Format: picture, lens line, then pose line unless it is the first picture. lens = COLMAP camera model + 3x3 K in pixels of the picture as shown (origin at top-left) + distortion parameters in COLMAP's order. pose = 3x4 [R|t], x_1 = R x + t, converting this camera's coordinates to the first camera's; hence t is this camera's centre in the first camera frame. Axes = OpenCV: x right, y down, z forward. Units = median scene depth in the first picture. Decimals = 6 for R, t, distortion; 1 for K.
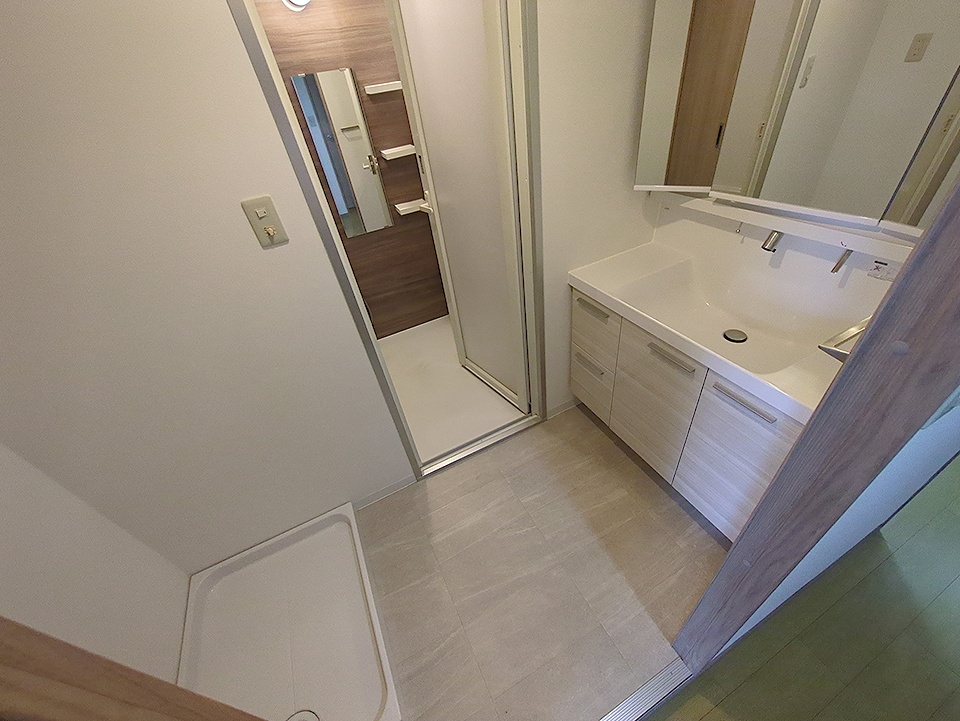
lens RADIAL K [[382.5, 0, 482.3], [0, 382.5, 363.1], [0, 0, 1]] dist [-0.000928, 0.000198]
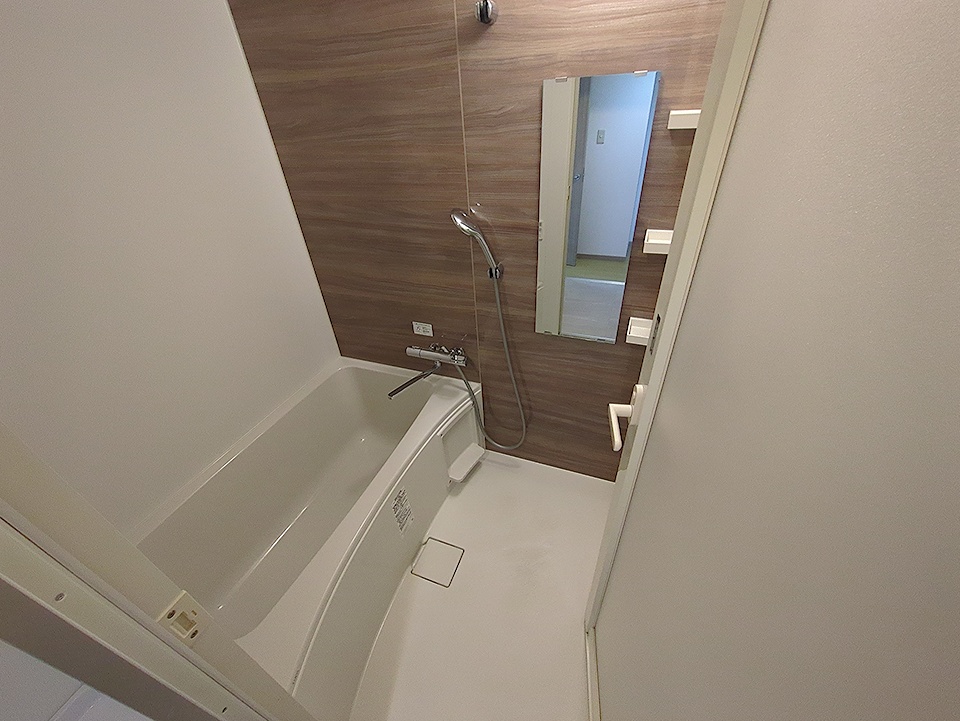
lens RADIAL K [[382.5, 0, 482.3], [0, 382.5, 363.1], [0, 0, 1]] dist [-0.000928, 0.000198]
pose [[0.672867, 0.491244, -0.553109, -0.049232], [-0.484413, 0.857675, 0.172448, -0.537336], [0.559102, 0.151898, 0.815066, 0.667845]]
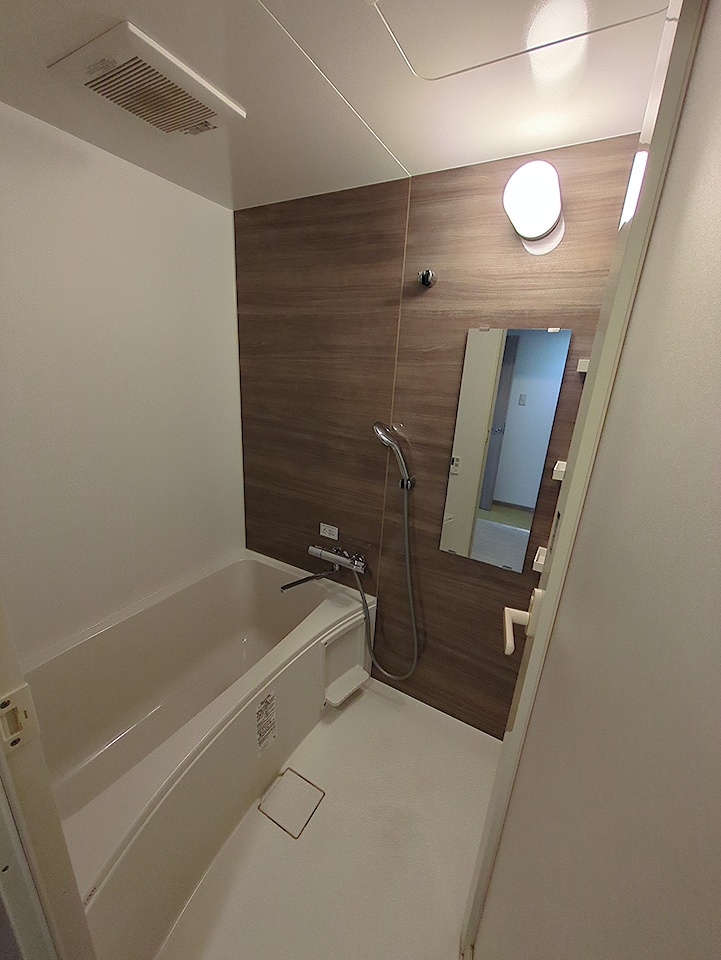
lens RADIAL K [[382.5, 0, 358.7], [0, 382.5, 481.8], [0, 0, 1]] dist [-0.000928, 0.000198]
pose [[0.539439, 0.394132, -0.744087, 0.001595], [-0.614651, 0.788301, -0.028050, -0.485133], [0.575509, 0.472485, 0.667493, 0.688351]]
